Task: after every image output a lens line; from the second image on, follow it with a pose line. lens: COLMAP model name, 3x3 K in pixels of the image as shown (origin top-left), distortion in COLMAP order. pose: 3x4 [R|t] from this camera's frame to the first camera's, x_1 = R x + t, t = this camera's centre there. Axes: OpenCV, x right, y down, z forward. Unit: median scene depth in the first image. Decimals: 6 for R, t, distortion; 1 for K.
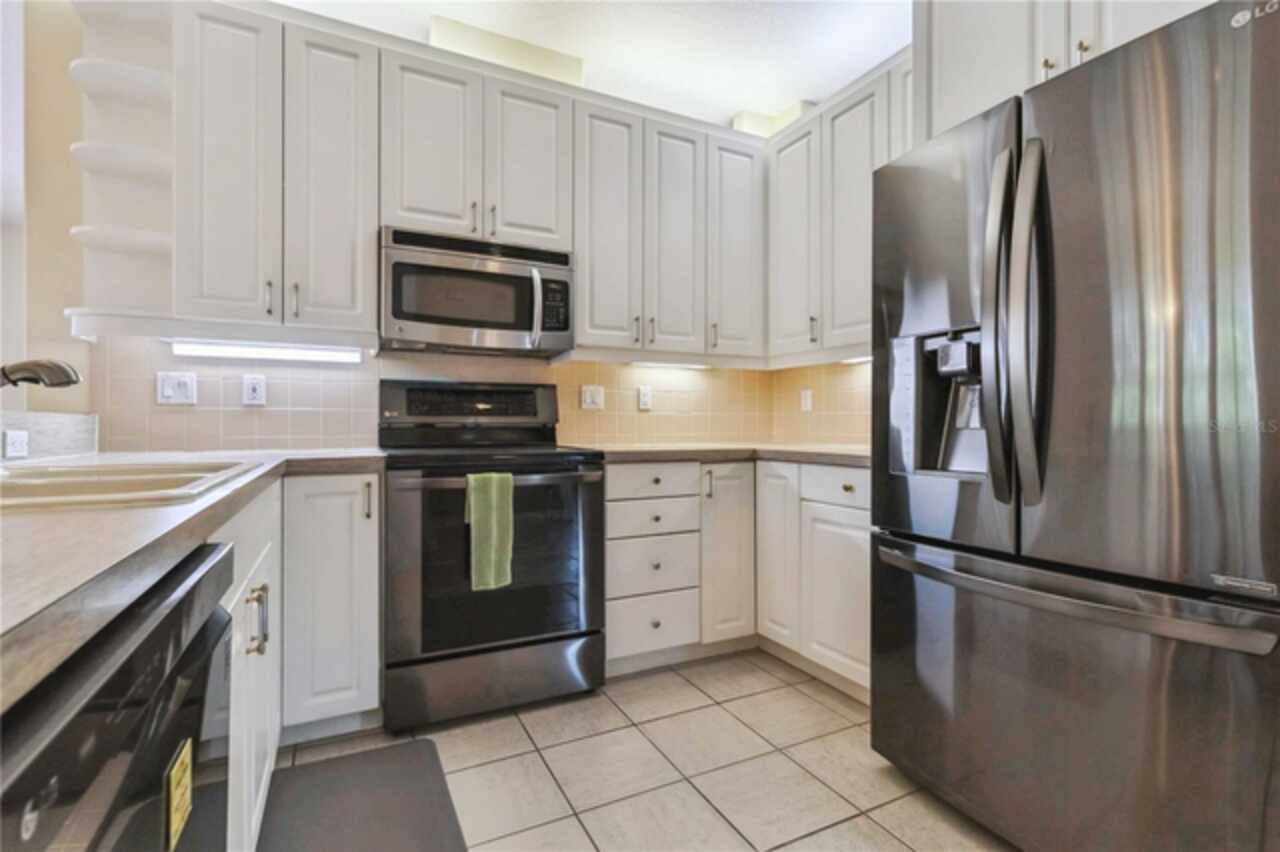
lens RADIAL K [[595.7, 0, 640.0], [0, 595.7, 426.0], [0, 0, 1]] dist [0.010036, 0.000419]
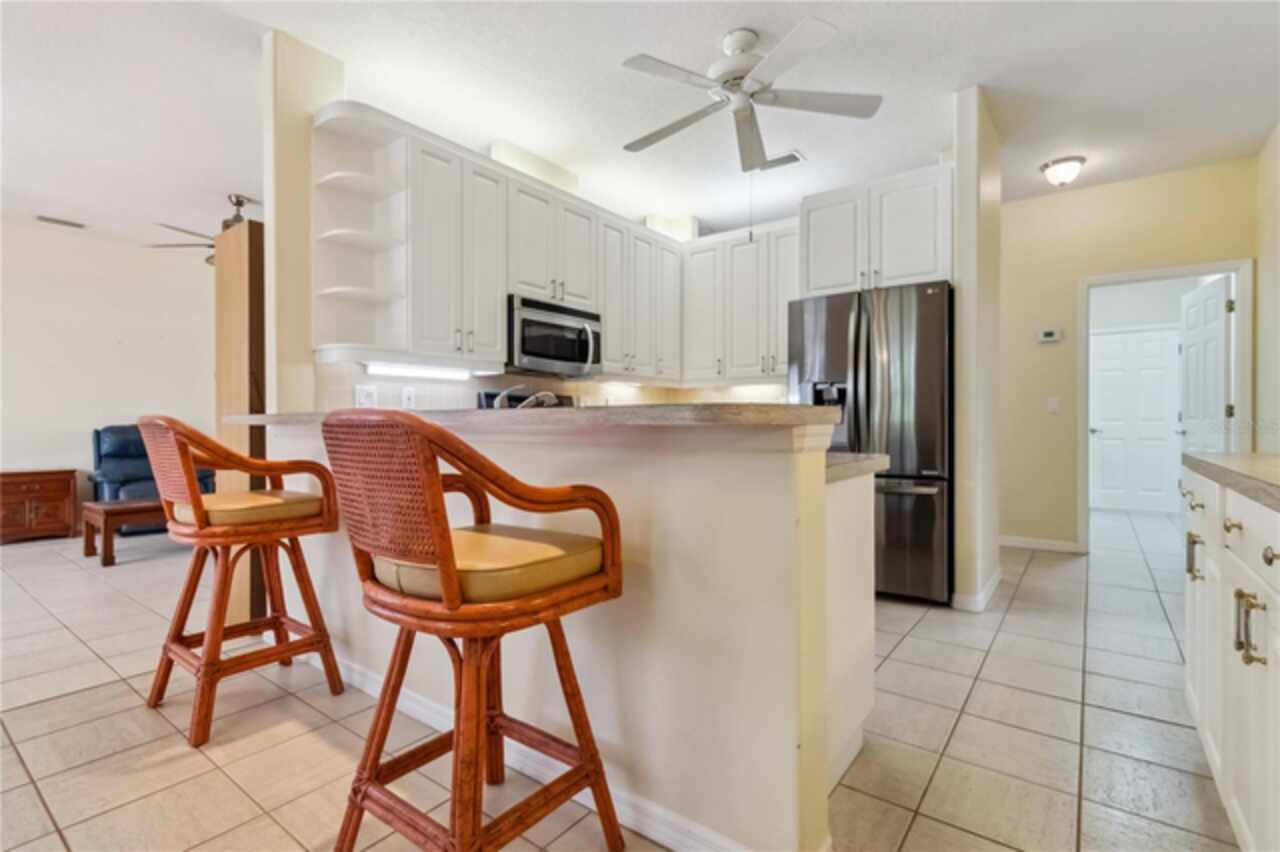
lens RADIAL K [[592.2, 0, 640.0], [0, 592.2, 426.0], [0, 0, 1]] dist [-0.001188, -0.000265]
pose [[0.895733, -0.003541, 0.444578, -0.758231], [0.003304, 0.999994, 0.001307, 0.003632], [-0.444580, 0.000298, 0.895739, -0.472022]]
